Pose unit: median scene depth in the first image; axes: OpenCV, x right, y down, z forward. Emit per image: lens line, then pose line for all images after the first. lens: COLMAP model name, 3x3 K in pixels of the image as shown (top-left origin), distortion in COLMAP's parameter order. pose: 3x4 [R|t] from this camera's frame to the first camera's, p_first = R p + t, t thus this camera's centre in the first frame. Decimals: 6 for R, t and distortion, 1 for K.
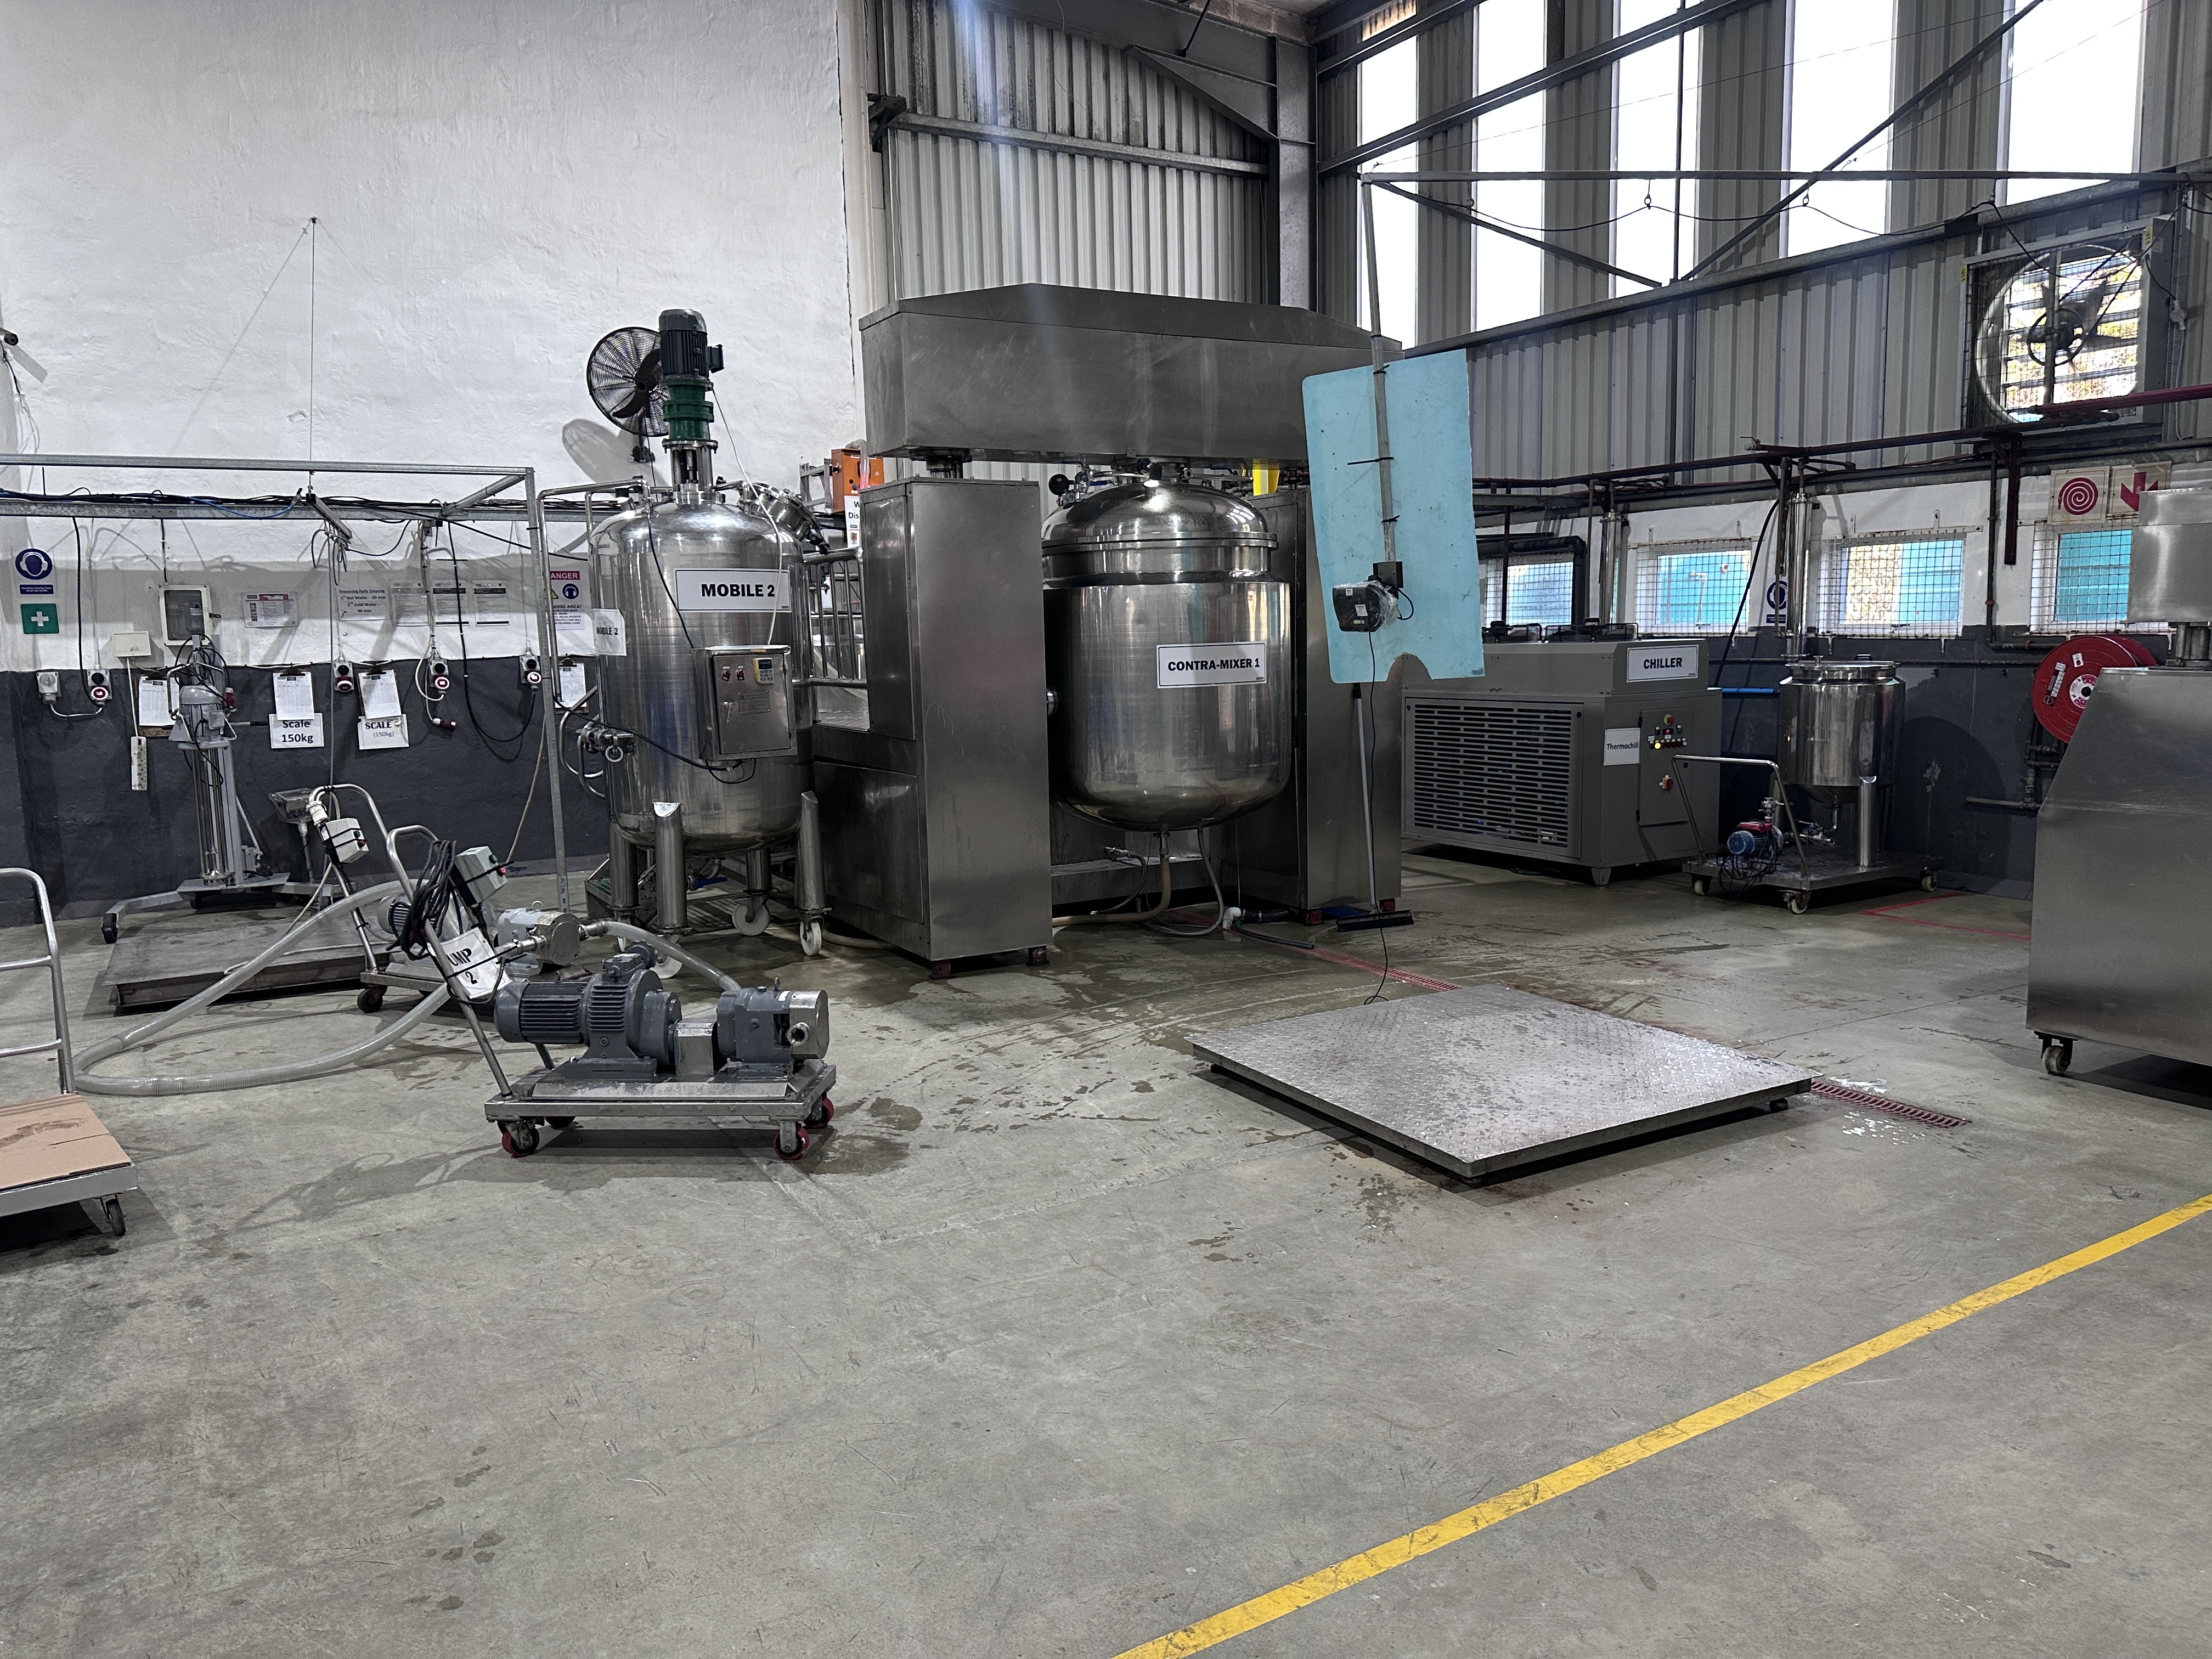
lens RADIAL K [[1565.8, 0, 1101.4], [0, 1565.8, 828.7], [0, 0, 1]] dist [0.011354, 0.002912]
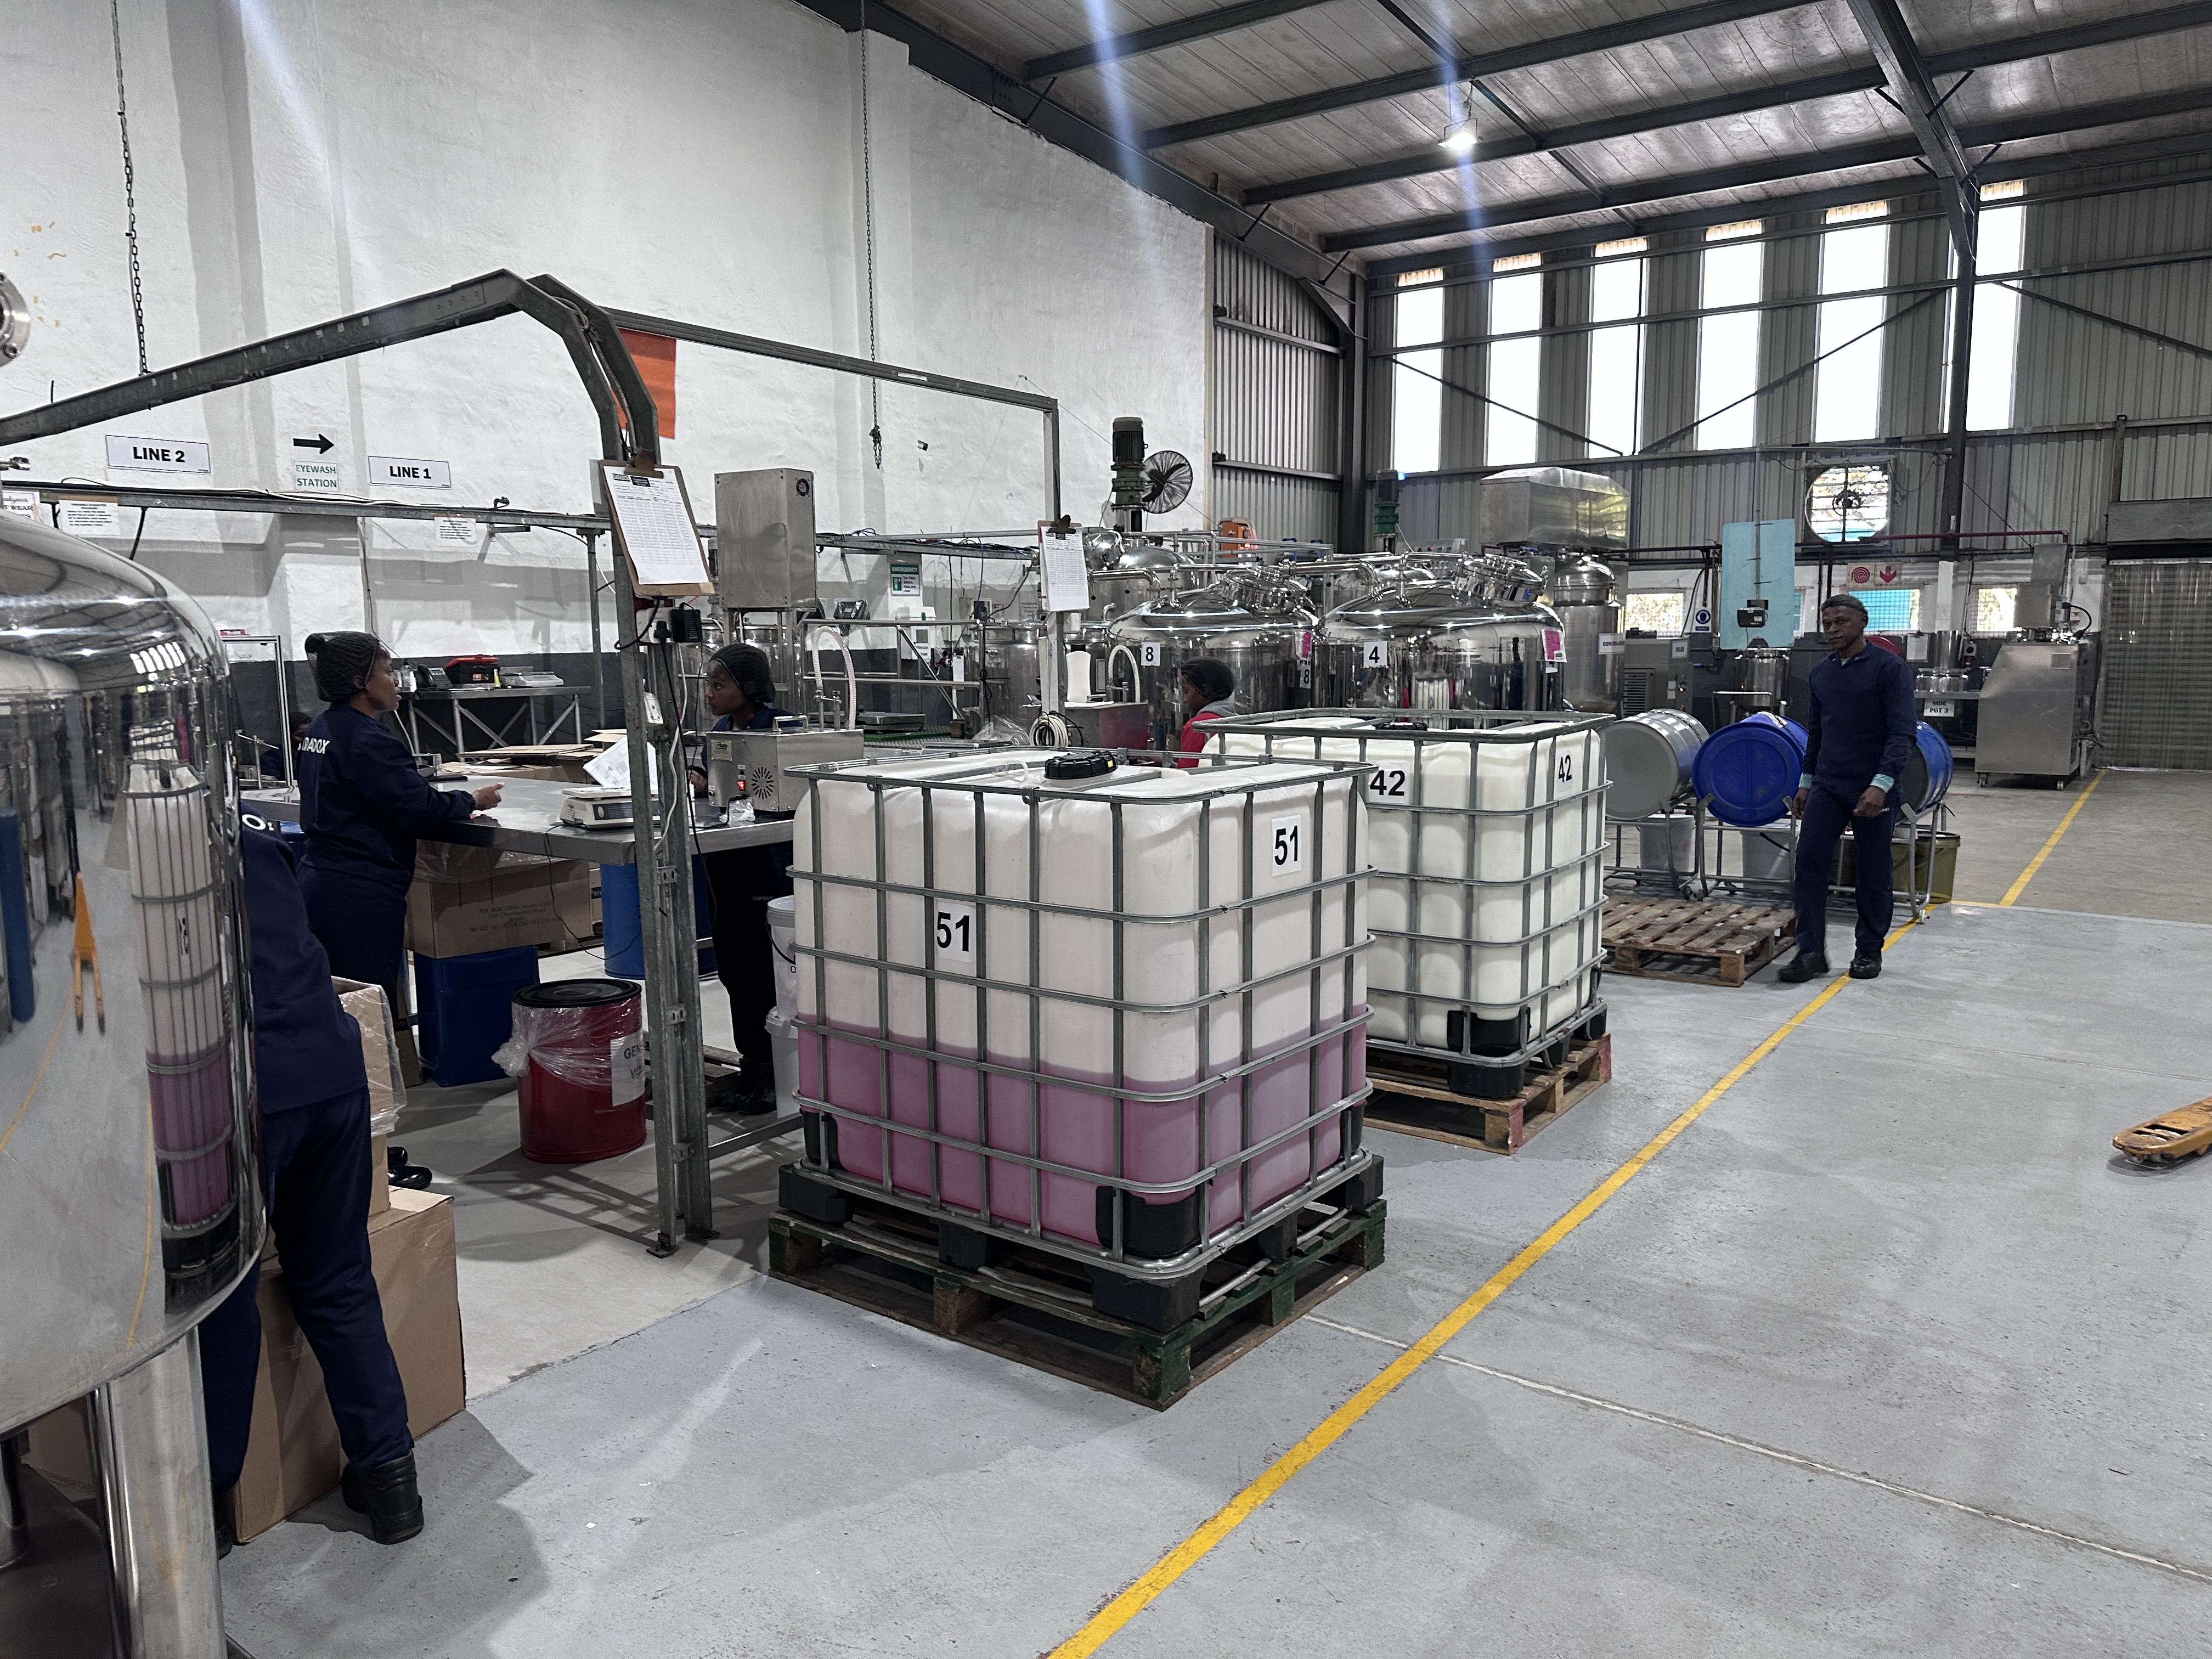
lens RADIAL K [[1565.8, 0, 1106.5], [0, 1565.8, 836.3], [0, 0, 1]] dist [0.011354, 0.002912]
pose [[0.915951, -0.039918, 0.399299, -1.085330], [0.042759, 0.999084, 0.001792, 0.096141], [-0.399005, 0.015433, 0.916819, -0.533700]]
